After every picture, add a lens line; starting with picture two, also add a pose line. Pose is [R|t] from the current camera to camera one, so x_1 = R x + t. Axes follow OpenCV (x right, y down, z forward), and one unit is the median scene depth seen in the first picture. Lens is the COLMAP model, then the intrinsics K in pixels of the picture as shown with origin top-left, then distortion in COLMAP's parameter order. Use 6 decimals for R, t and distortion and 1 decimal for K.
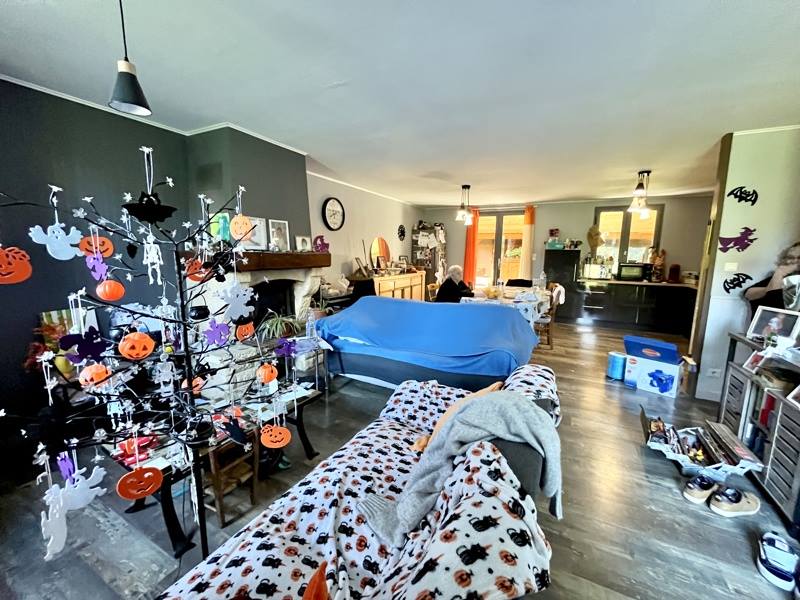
lens RADIAL K [[320.9, 0, 393.7], [0, 320.9, 298.6], [0, 0, 1]] dist [0.000027, -0.000088]
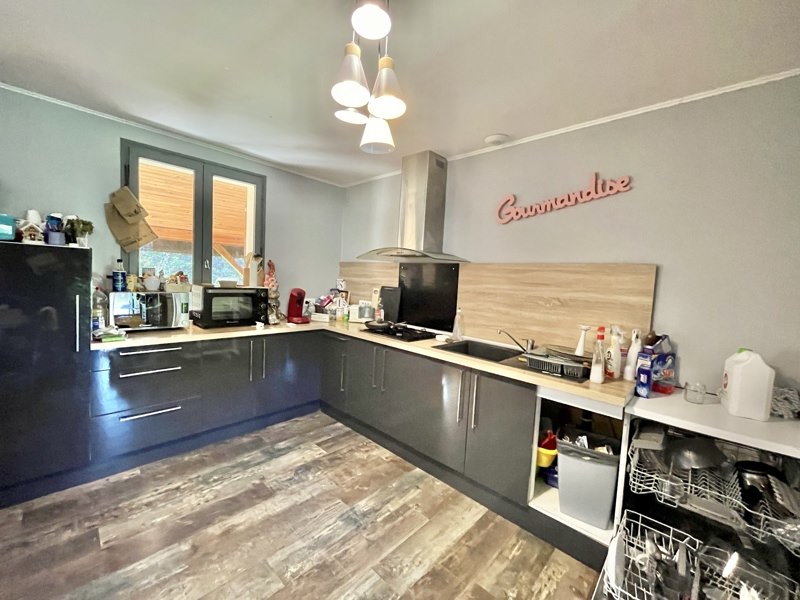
lens RADIAL K [[320.9, 0, 394.1], [0, 320.9, 301.6], [0, 0, 1]] dist [0.000027, -0.000088]
pose [[0.291911, -0.061177, 0.954487, 0.361653], [0.100076, 0.994428, 0.033131, -0.079248], [-0.951195, 0.085850, 0.296407, 0.618581]]
